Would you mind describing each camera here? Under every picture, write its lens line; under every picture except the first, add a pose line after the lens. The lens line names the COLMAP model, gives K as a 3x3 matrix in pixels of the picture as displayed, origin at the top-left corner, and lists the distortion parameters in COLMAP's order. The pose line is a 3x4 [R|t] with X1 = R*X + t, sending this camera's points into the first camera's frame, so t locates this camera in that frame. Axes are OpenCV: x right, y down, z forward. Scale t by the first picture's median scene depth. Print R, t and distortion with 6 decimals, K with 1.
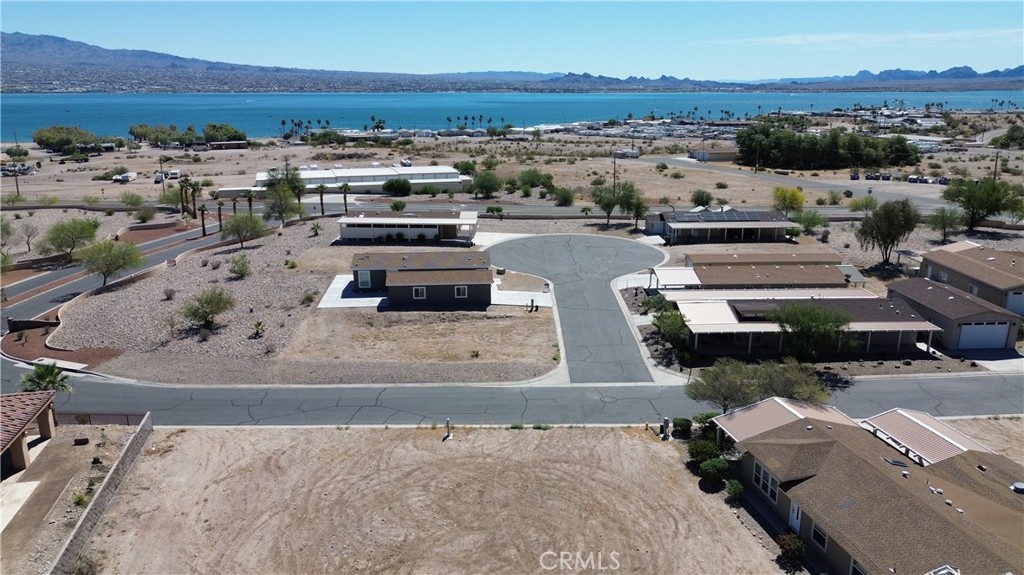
lens RADIAL K [[722.6, 0, 511.1], [0, 722.6, 288.5], [0, 0, 1]] dist [0.061384, -0.068531]
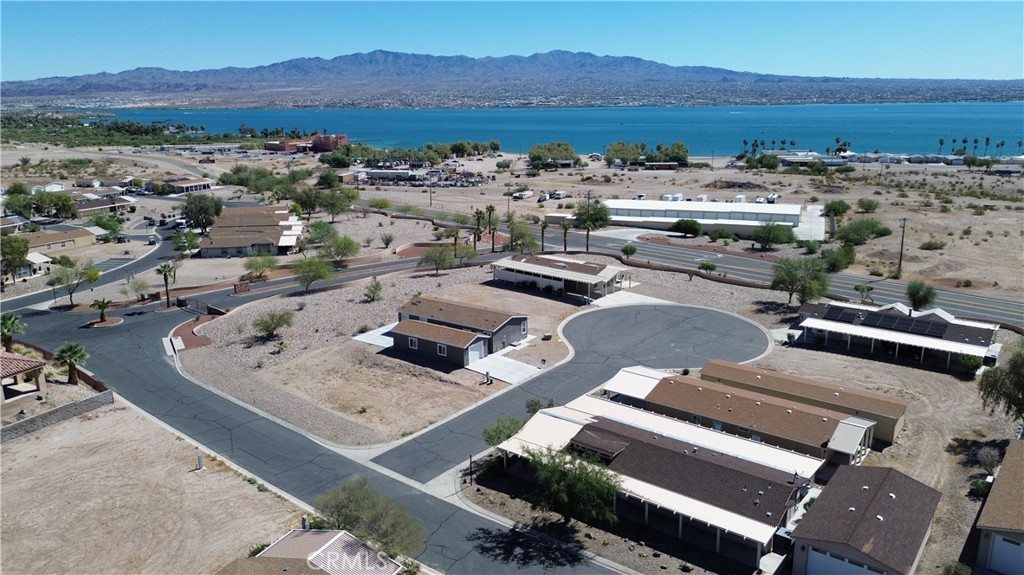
lens RADIAL K [[722.6, 0, 514.3], [0, 722.6, 294.1], [0, 0, 1]] dist [0.061384, -0.068531]
pose [[0.770509, 0.158480, -0.617414, 0.542309], [-0.162685, 0.985415, 0.049915, -0.121700], [0.616320, 0.061983, 0.785053, 0.186778]]
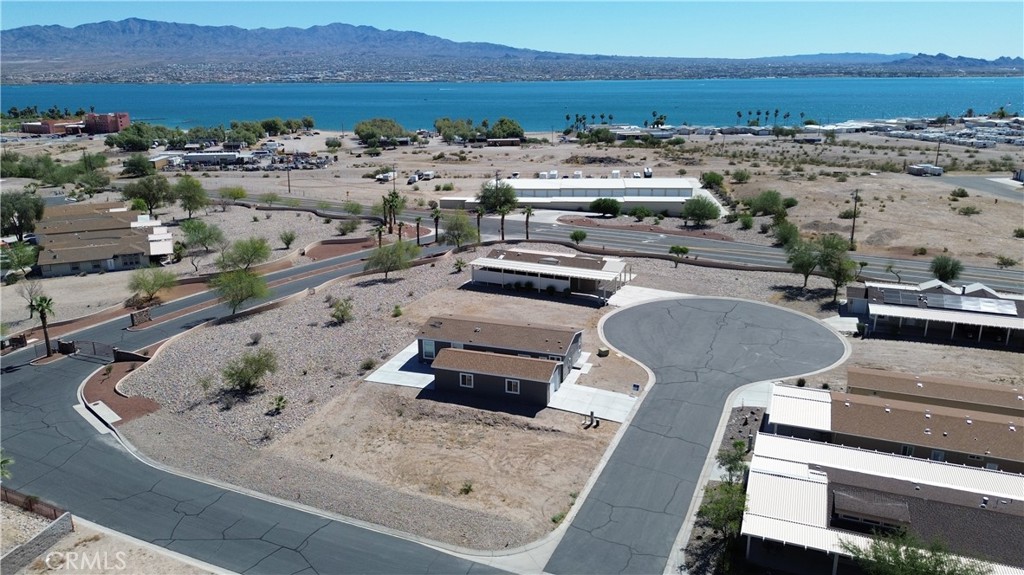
lens RADIAL K [[722.6, 0, 513.1], [0, 722.6, 289.5], [0, 0, 1]] dist [0.061384, -0.068531]
pose [[0.916832, 0.107505, -0.384529, 0.197150], [-0.100113, 0.994201, 0.039254, -0.115182], [0.386519, 0.002507, 0.922278, 0.192781]]
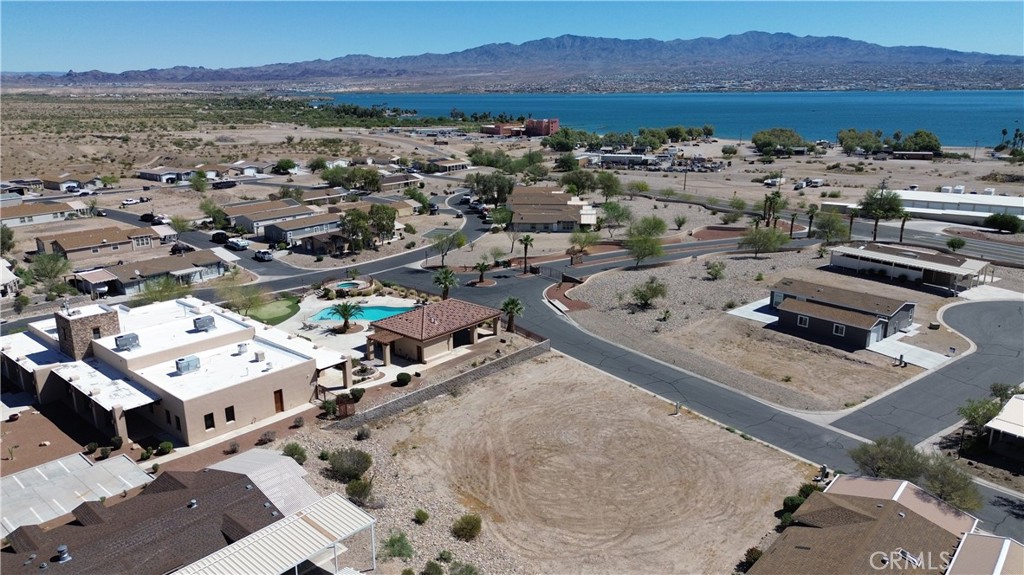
lens RADIAL K [[722.6, 0, 513.2], [0, 722.6, 290.3], [0, 0, 1]] dist [0.061384, -0.068531]
pose [[0.594413, 0.214269, -0.775088, 0.396877], [-0.208996, 0.971890, 0.108396, -0.058161], [0.776527, 0.097559, 0.622486, -0.063745]]
